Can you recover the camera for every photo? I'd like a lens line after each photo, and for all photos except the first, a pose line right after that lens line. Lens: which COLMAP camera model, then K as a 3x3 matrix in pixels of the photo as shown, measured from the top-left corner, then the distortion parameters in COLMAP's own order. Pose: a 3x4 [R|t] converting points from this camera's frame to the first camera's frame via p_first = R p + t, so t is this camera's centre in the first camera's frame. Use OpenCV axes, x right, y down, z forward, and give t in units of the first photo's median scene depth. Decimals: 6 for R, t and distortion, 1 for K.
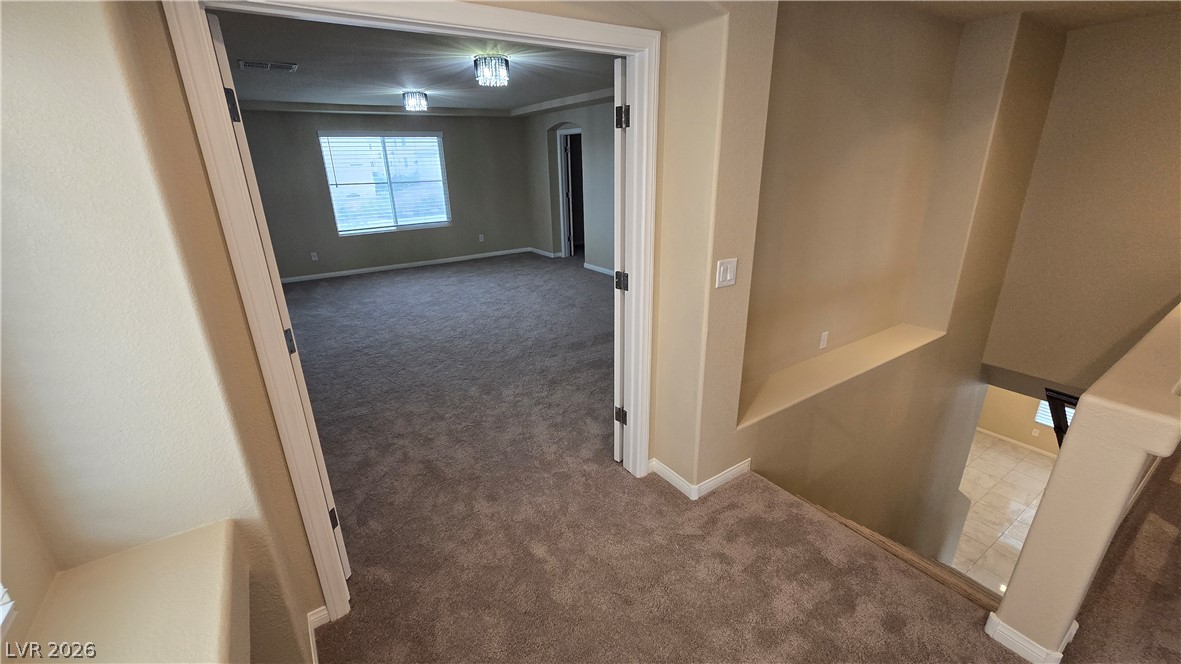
lens RADIAL K [[480.7, 0, 592.8], [0, 480.7, 335.9], [0, 0, 1]] dist [-0.016234, -0.000334]
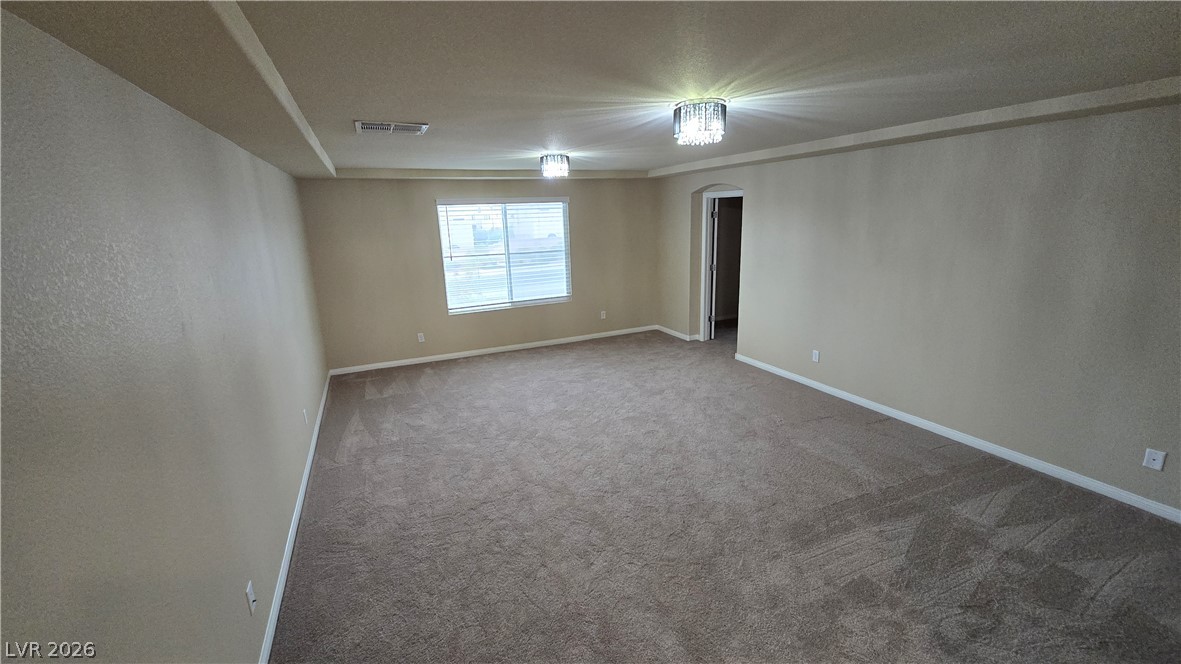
lens RADIAL K [[480.7, 0, 590.9], [0, 480.7, 328.4], [0, 0, 1]] dist [-0.016234, -0.000334]
pose [[0.985547, 0.027890, -0.167089, -0.143298], [-0.046349, 0.993111, -0.107619, -0.112784], [0.162936, 0.113808, 0.980051, 0.208702]]
